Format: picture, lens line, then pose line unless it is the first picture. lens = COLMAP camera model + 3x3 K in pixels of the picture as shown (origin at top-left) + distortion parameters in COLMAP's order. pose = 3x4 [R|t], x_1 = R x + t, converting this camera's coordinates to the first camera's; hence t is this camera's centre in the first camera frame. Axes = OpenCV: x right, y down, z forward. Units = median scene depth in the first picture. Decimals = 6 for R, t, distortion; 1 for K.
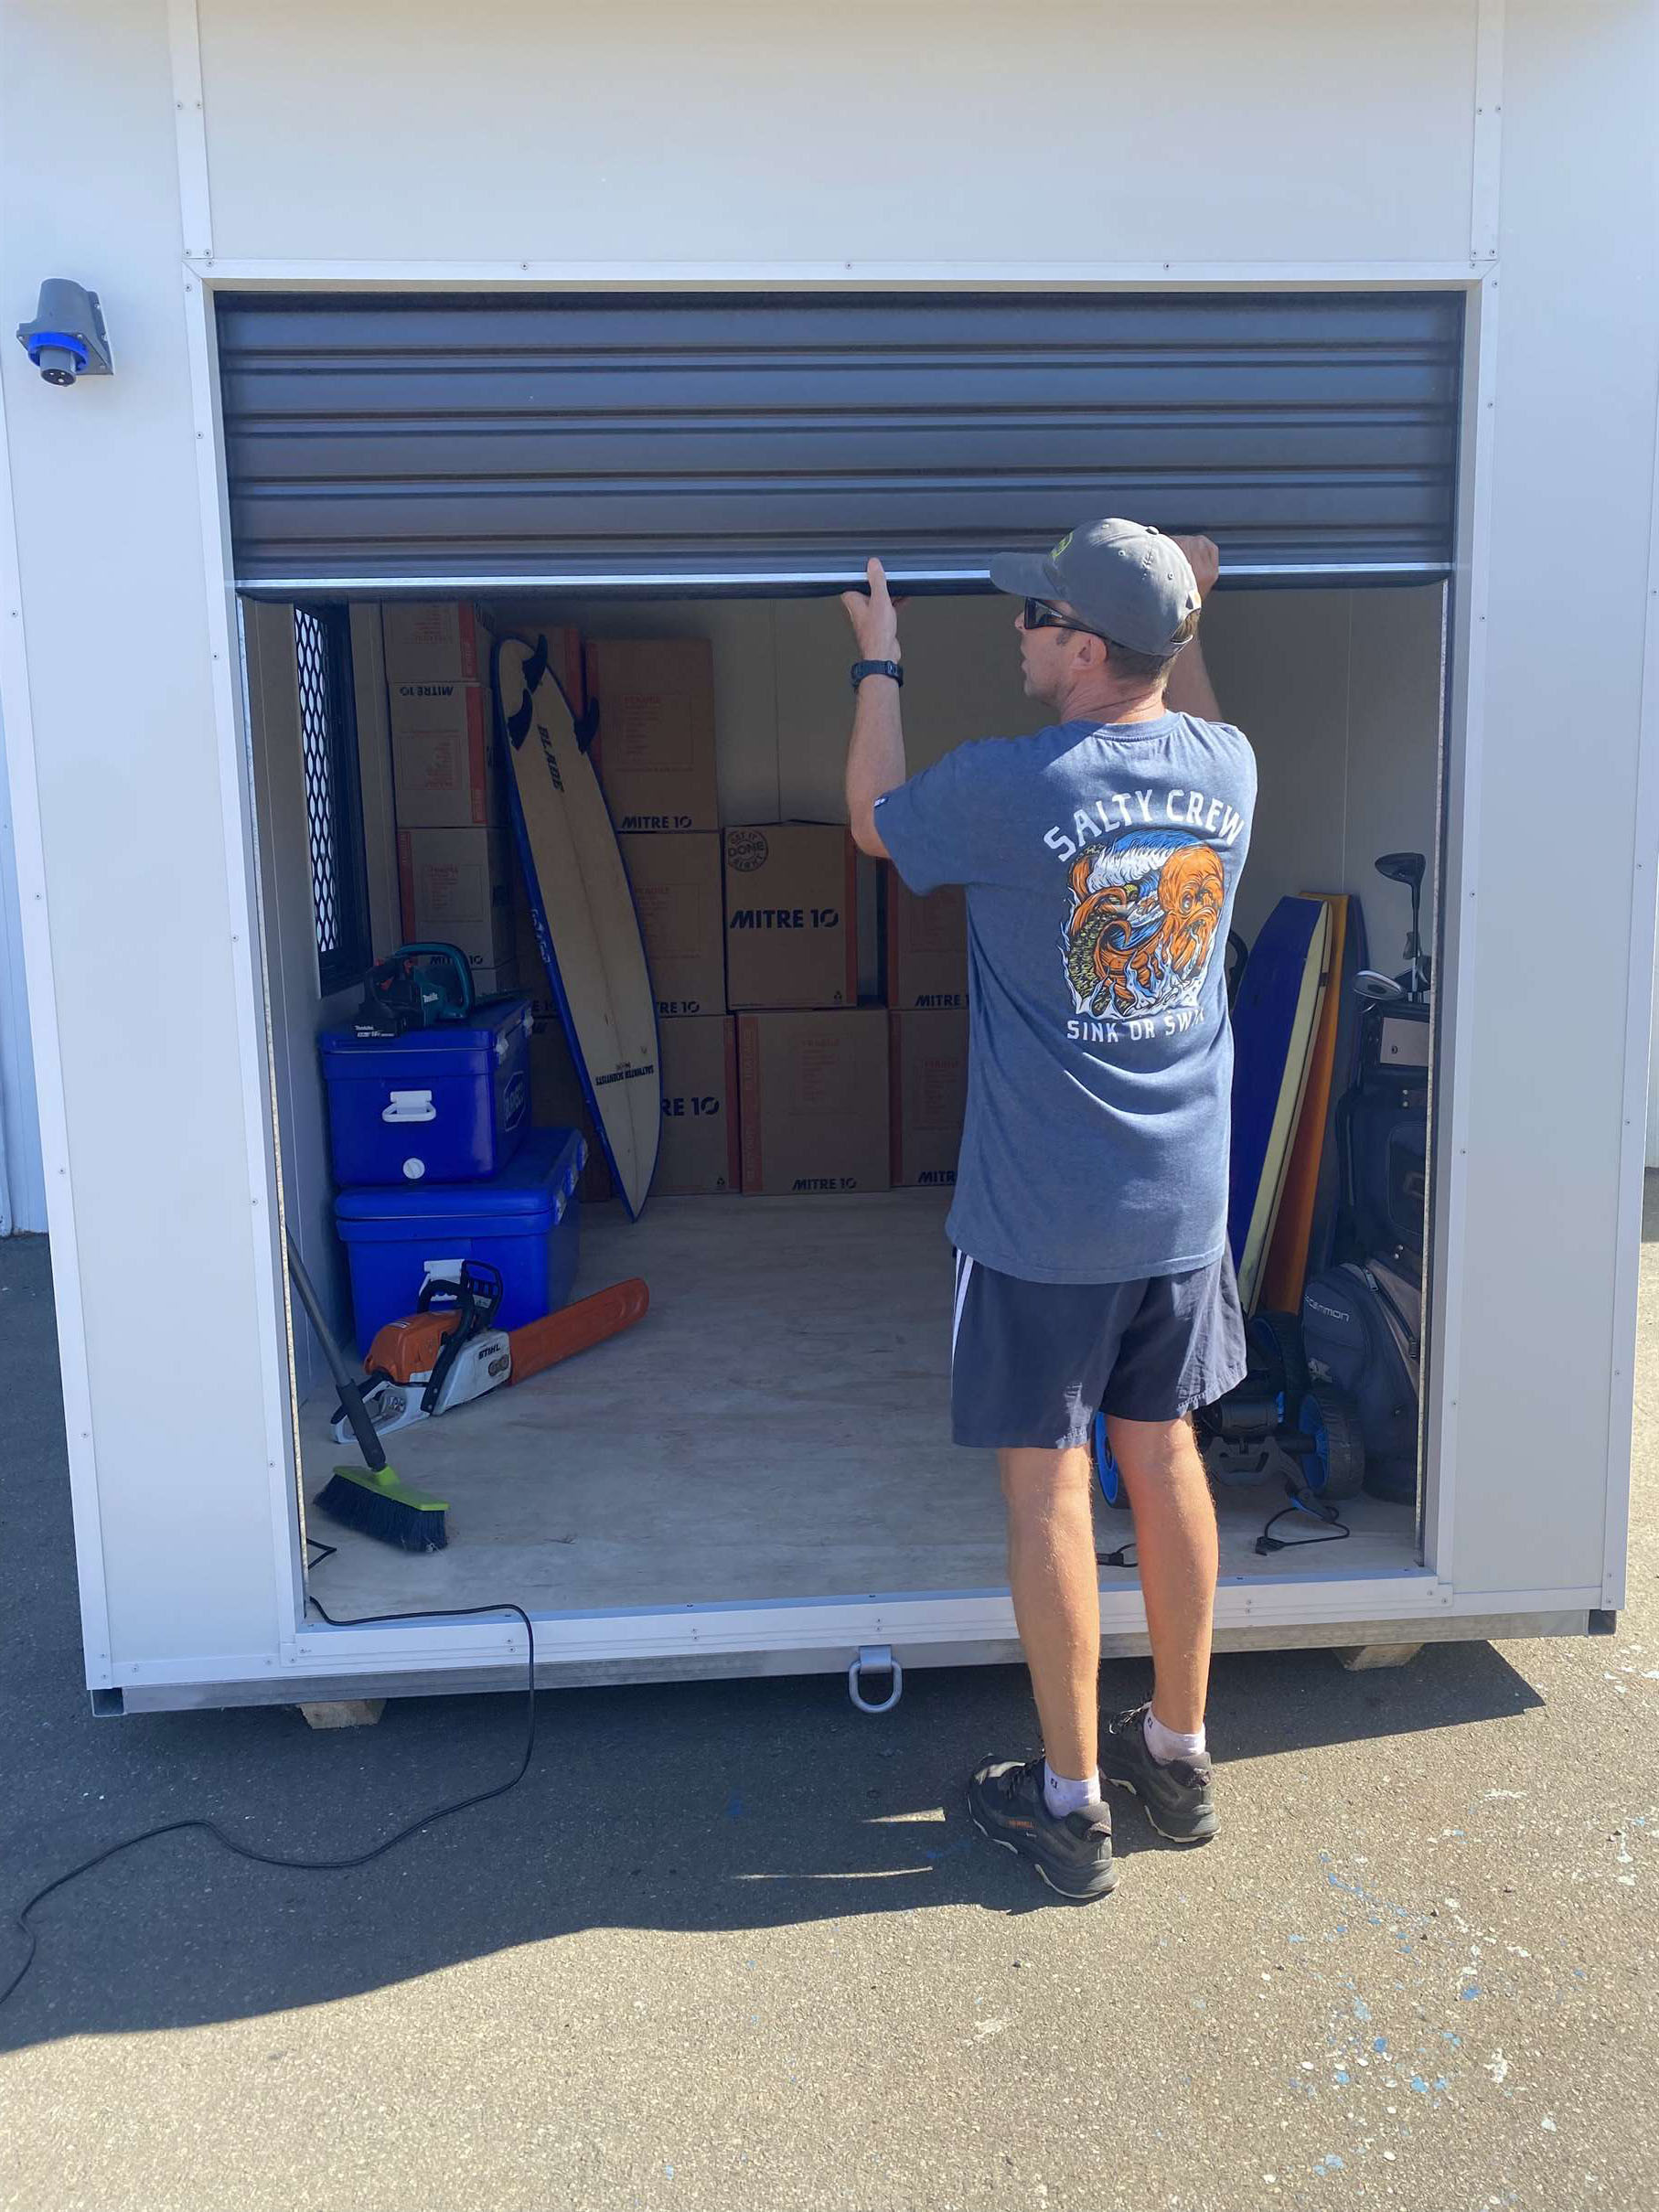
lens RADIAL K [[1659.3, 0, 843.6], [0, 1659.3, 1077.6], [0, 0, 1]] dist [0.074070, -0.159193]
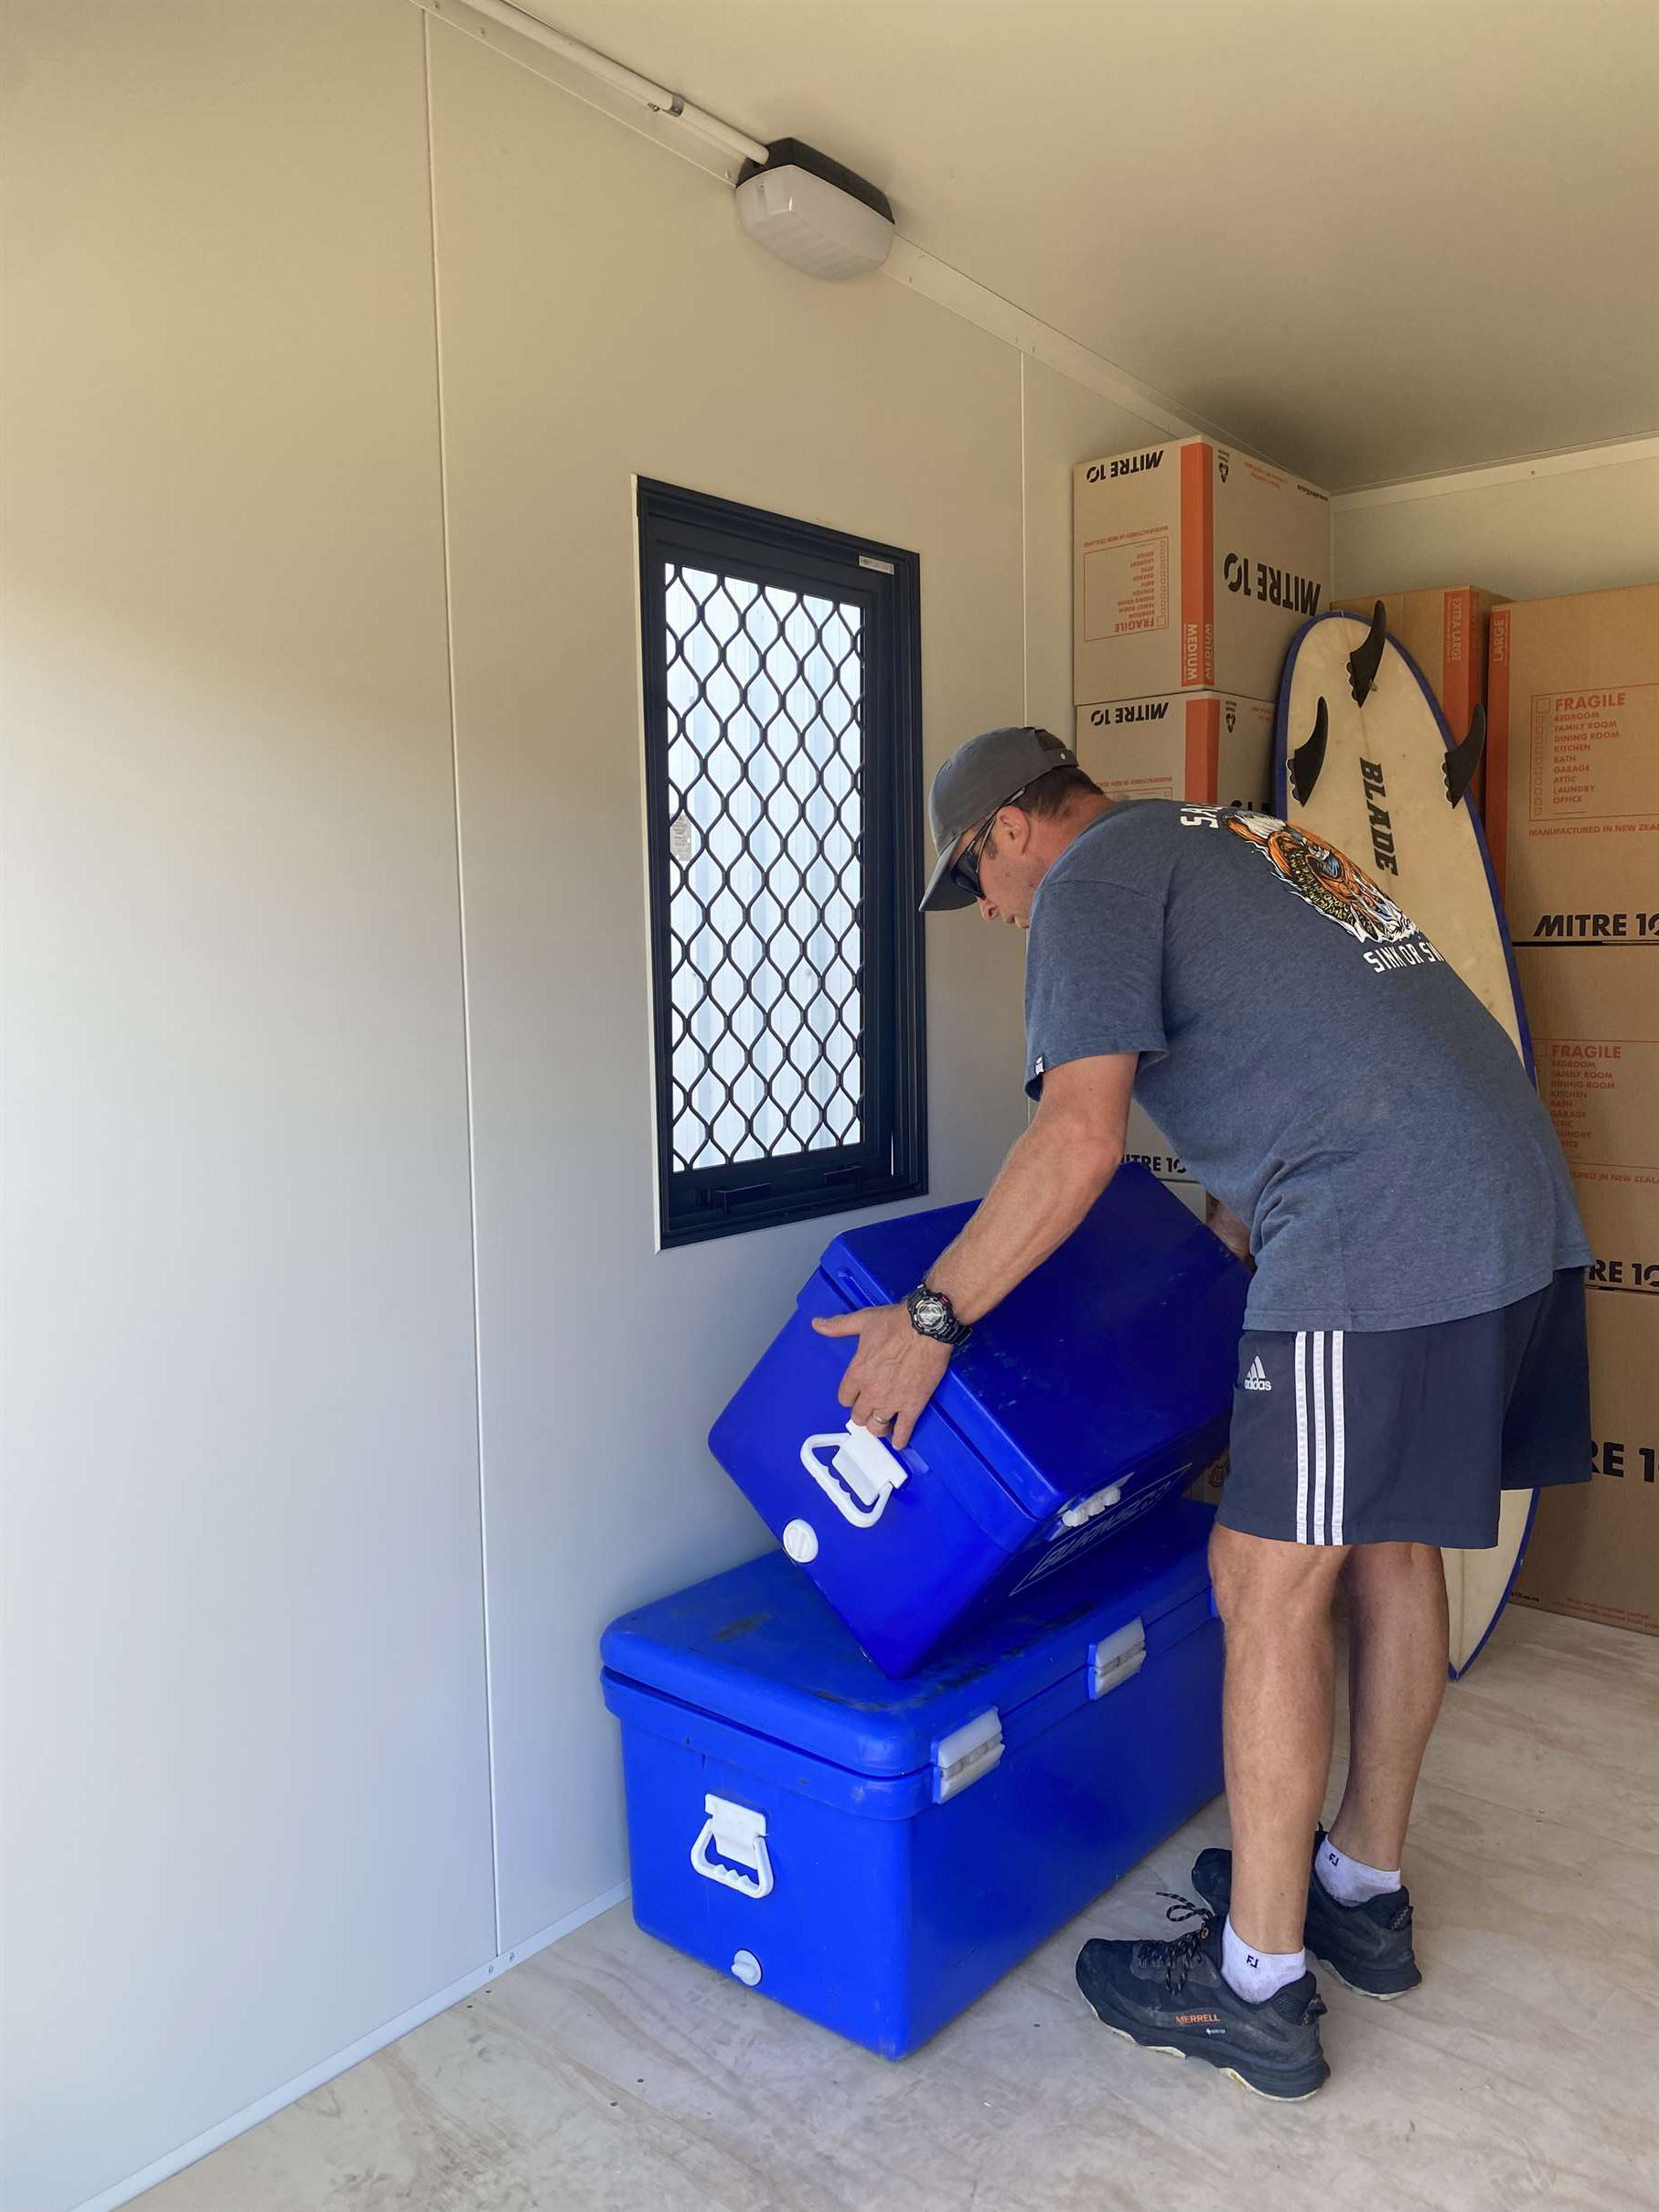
lens RADIAL K [[1692.5, 0, 833.6], [0, 1692.5, 1074.0], [0, 0, 1]] dist [0.011311, -0.007744]
pose [[0.724786, 0.067094, -0.685700, 0.136197], [-0.099134, 0.995046, -0.007422, -0.124551], [0.681805, 0.073356, 0.727847, 0.707338]]
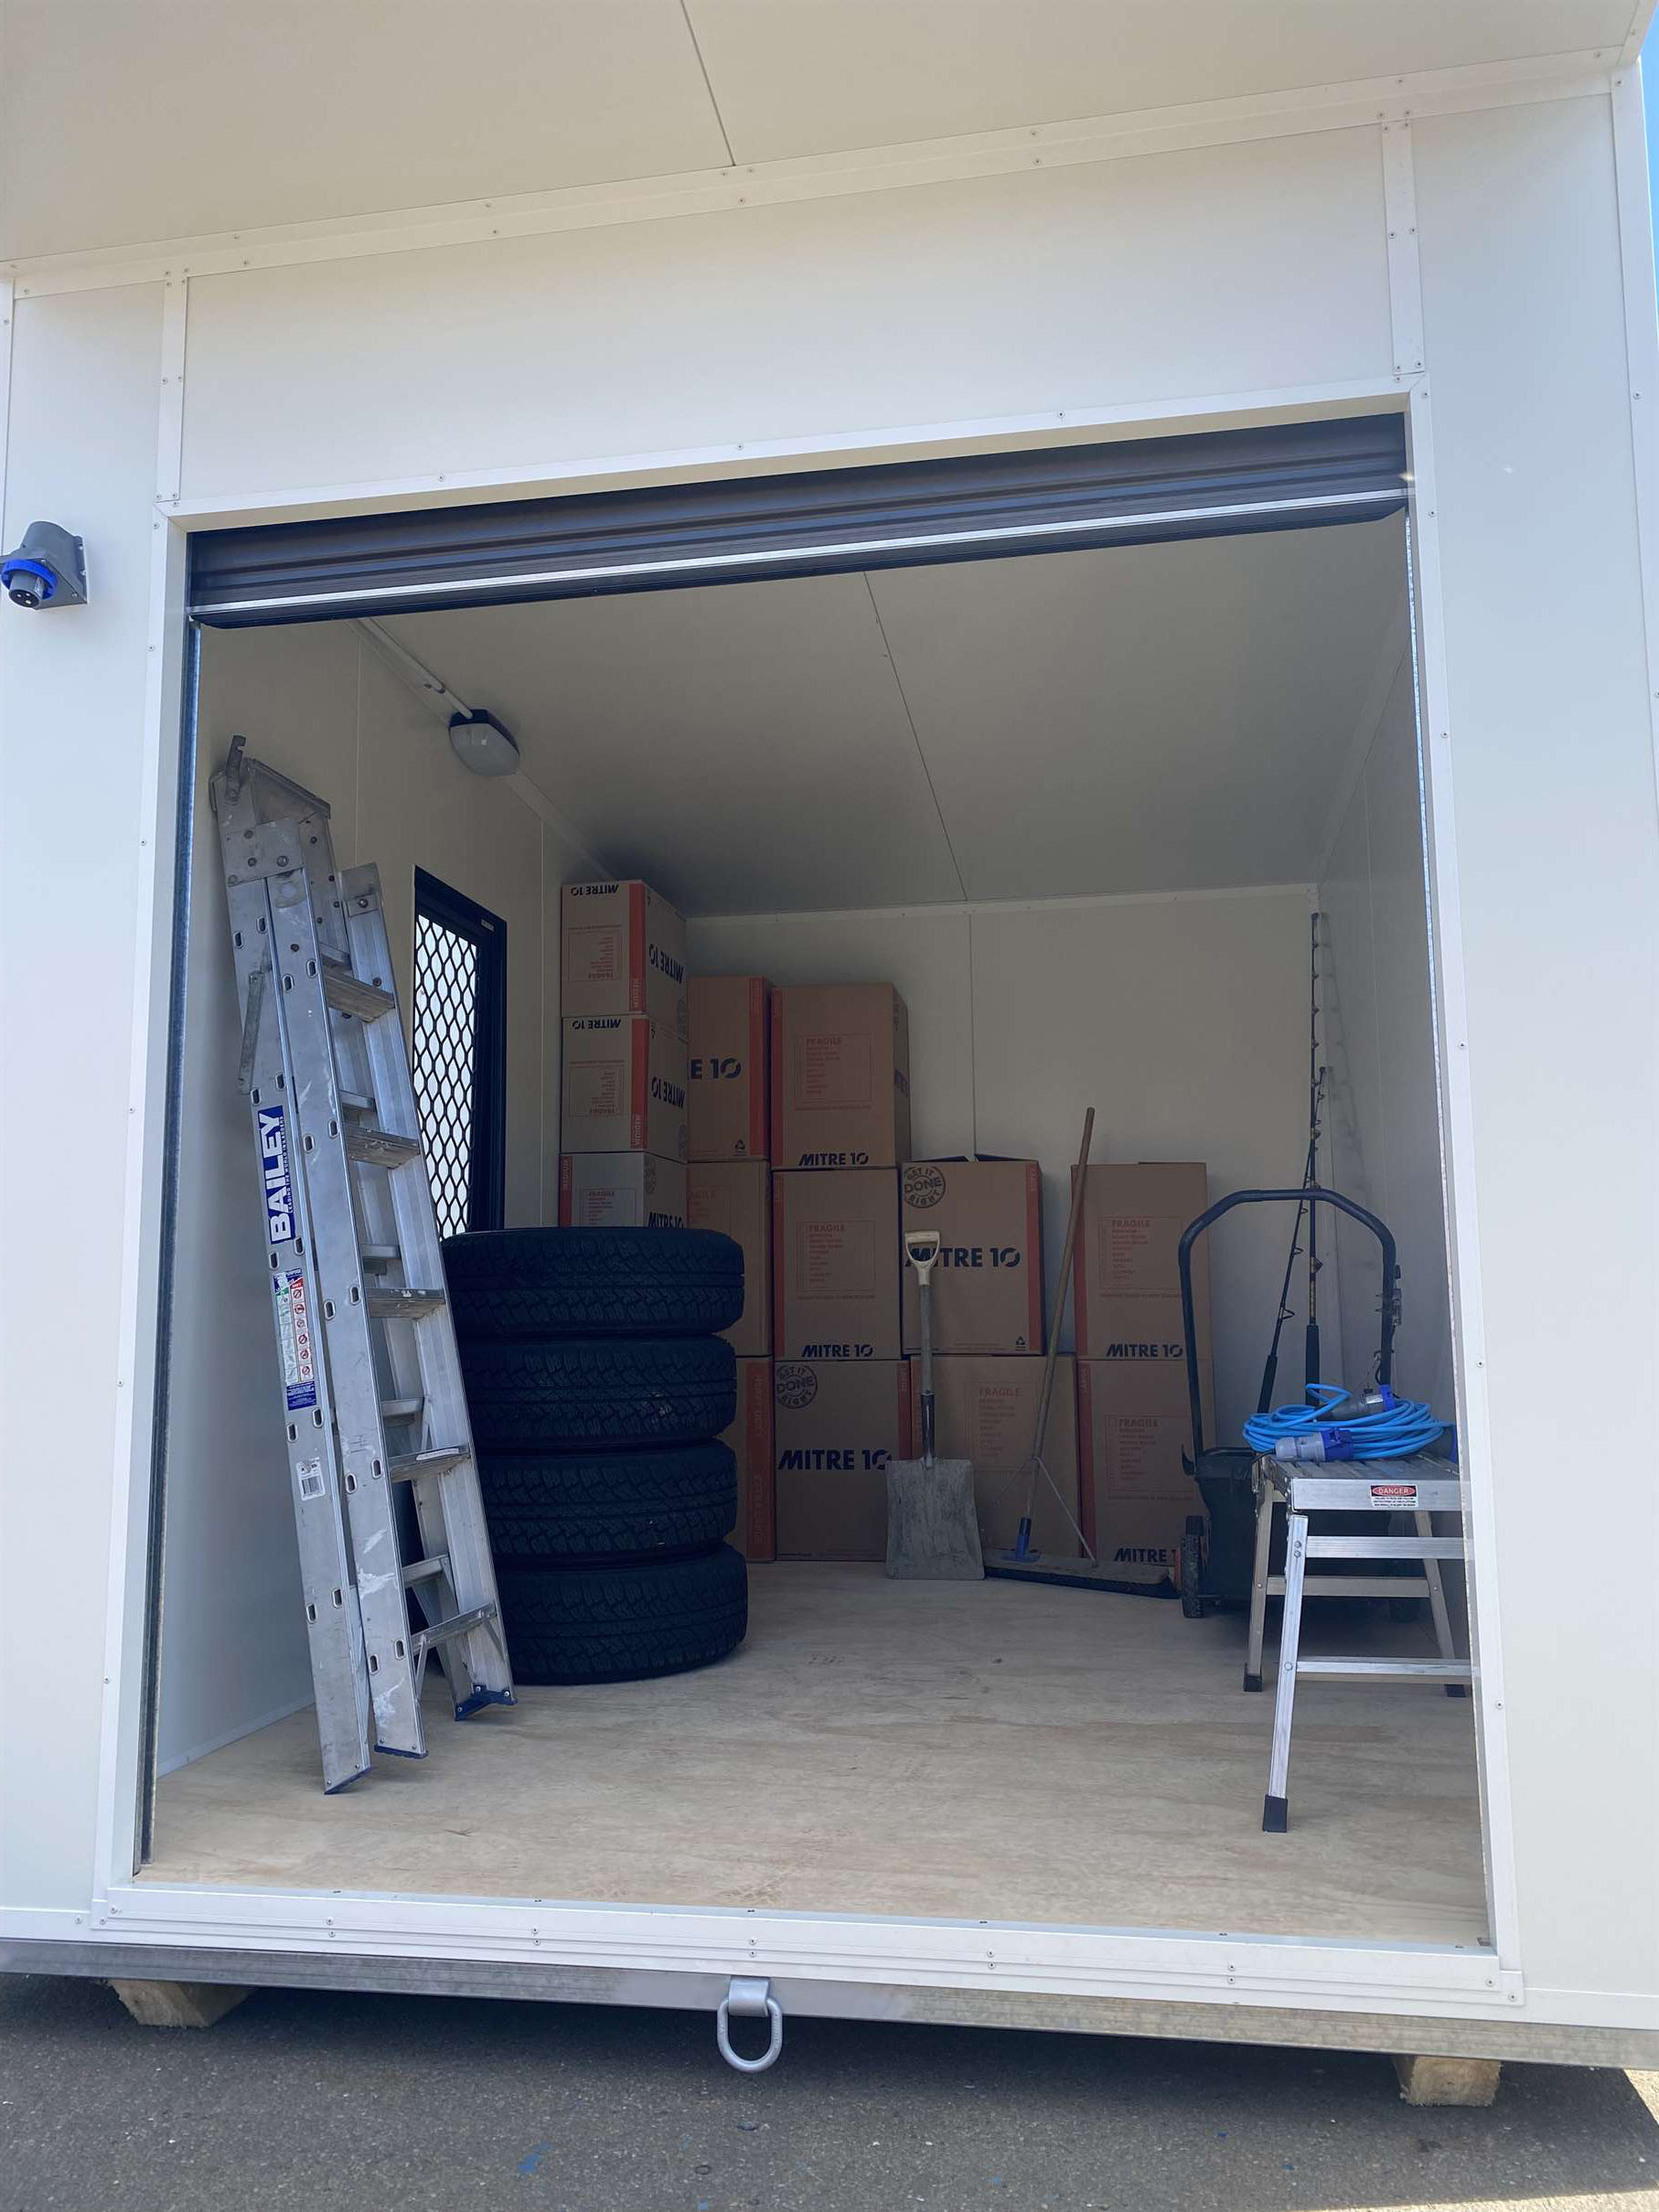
lens RADIAL K [[1690.0, 0, 832.1], [0, 1690.0, 1093.9], [0, 0, 1]] dist [0.015282, -0.009206]
pose [[0.970485, -0.022030, -0.240154, 0.201841], [-0.042724, 0.964361, -0.261116, 0.108920], [0.237347, 0.263670, 0.934957, 0.103337]]
